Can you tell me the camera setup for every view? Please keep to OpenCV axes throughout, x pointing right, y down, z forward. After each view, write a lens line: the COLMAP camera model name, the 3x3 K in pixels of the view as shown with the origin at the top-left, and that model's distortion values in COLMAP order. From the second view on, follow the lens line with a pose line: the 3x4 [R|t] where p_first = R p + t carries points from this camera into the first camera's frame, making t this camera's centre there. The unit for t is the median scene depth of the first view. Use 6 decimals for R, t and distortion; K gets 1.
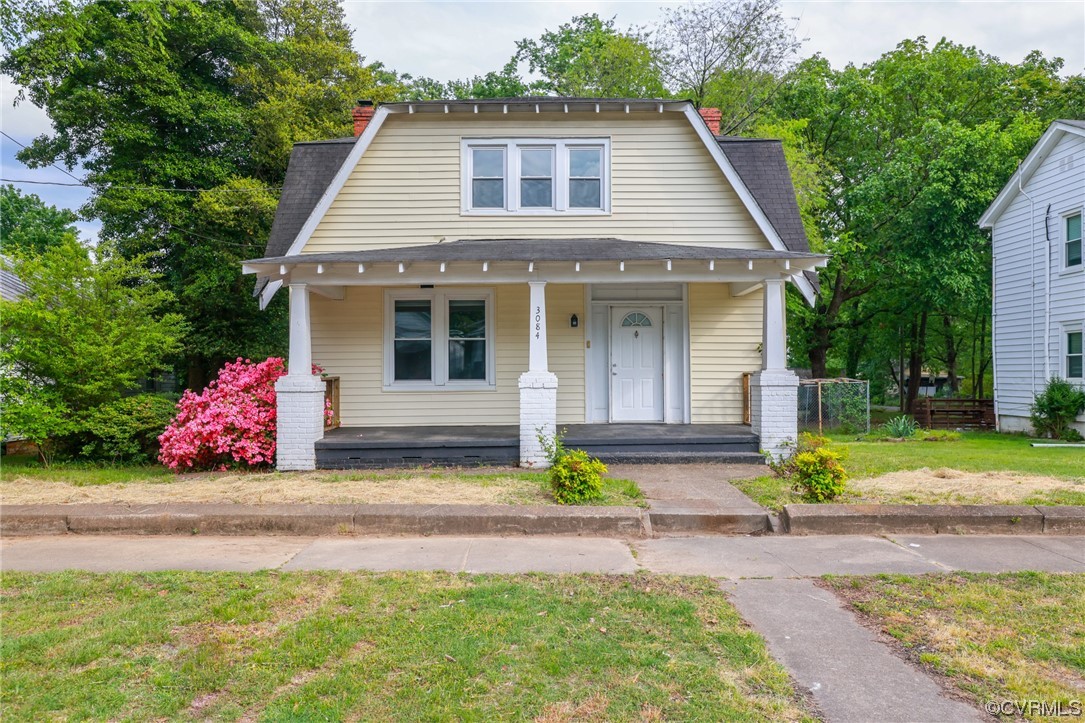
lens RADIAL K [[771.8, 0, 544.6], [0, 771.8, 363.3], [0, 0, 1]] dist [0.010514, 0.002247]
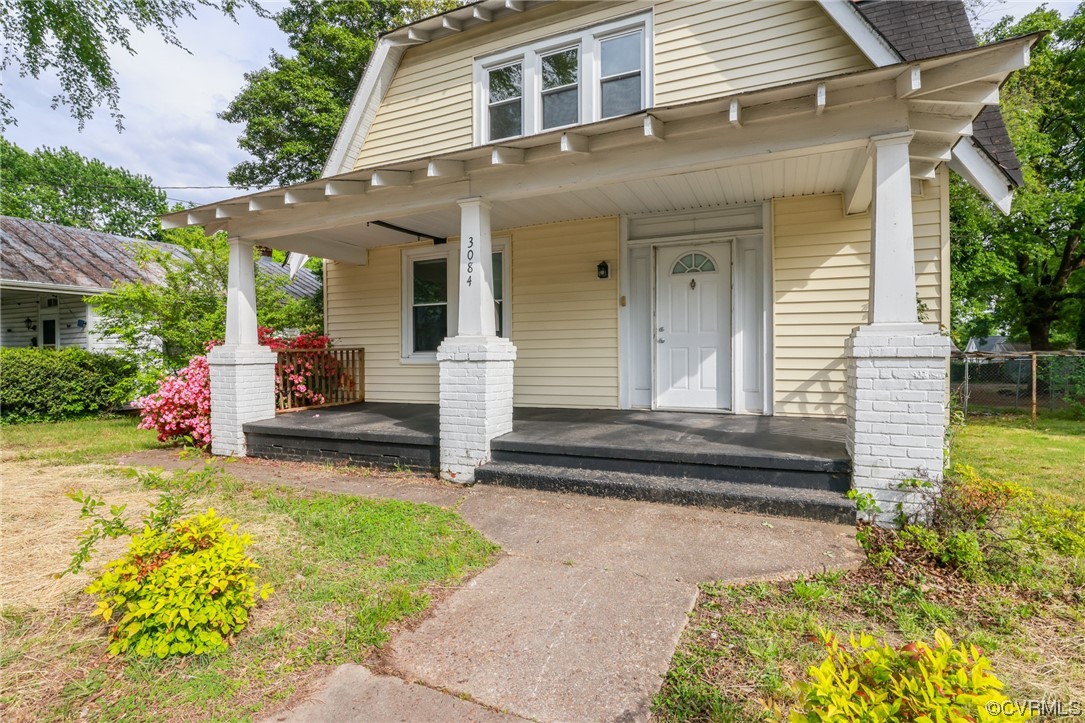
lens RADIAL K [[524.9, 0, 545.0], [0, 524.9, 363.7], [0, 0, 1]] dist [-0.026805, 0.000599]
pose [[0.908064, 0.005330, -0.418797, 0.201508], [0.010371, 0.999326, 0.035205, 0.016580], [0.418703, -0.036312, 0.907397, 0.524665]]
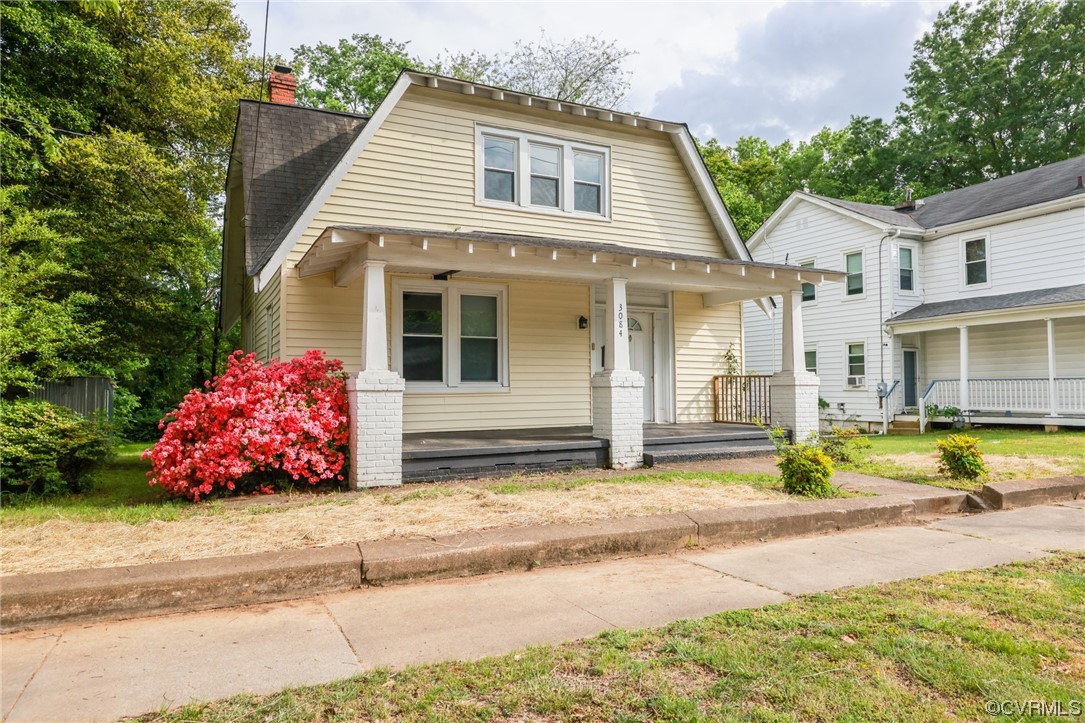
lens RADIAL K [[703.1, 0, 538.0], [0, 703.1, 359.3], [0, 0, 1]] dist [0.005220, 0.003260]
pose [[0.897517, 0.018740, 0.440582, -0.420536], [-0.005564, 0.999498, -0.031177, 0.021540], [-0.440945, 0.025531, 0.897171, 0.210065]]
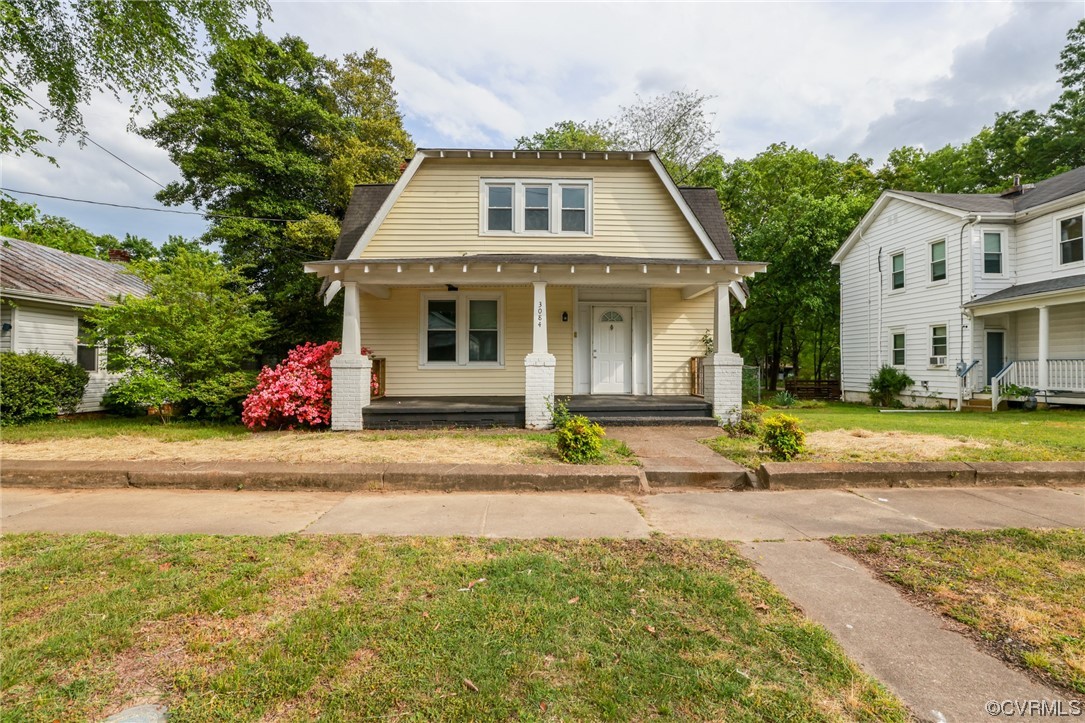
lens RADIAL K [[495.0, 0, 543.9], [0, 495.0, 357.3], [0, 0, 1]] dist [-0.035421, 0.006642]
pose [[0.999610, 0.006334, 0.027187, -0.020177], [-0.006283, 0.999978, -0.001946, 0.016408], [-0.027199, 0.001774, 0.999628, 0.160286]]
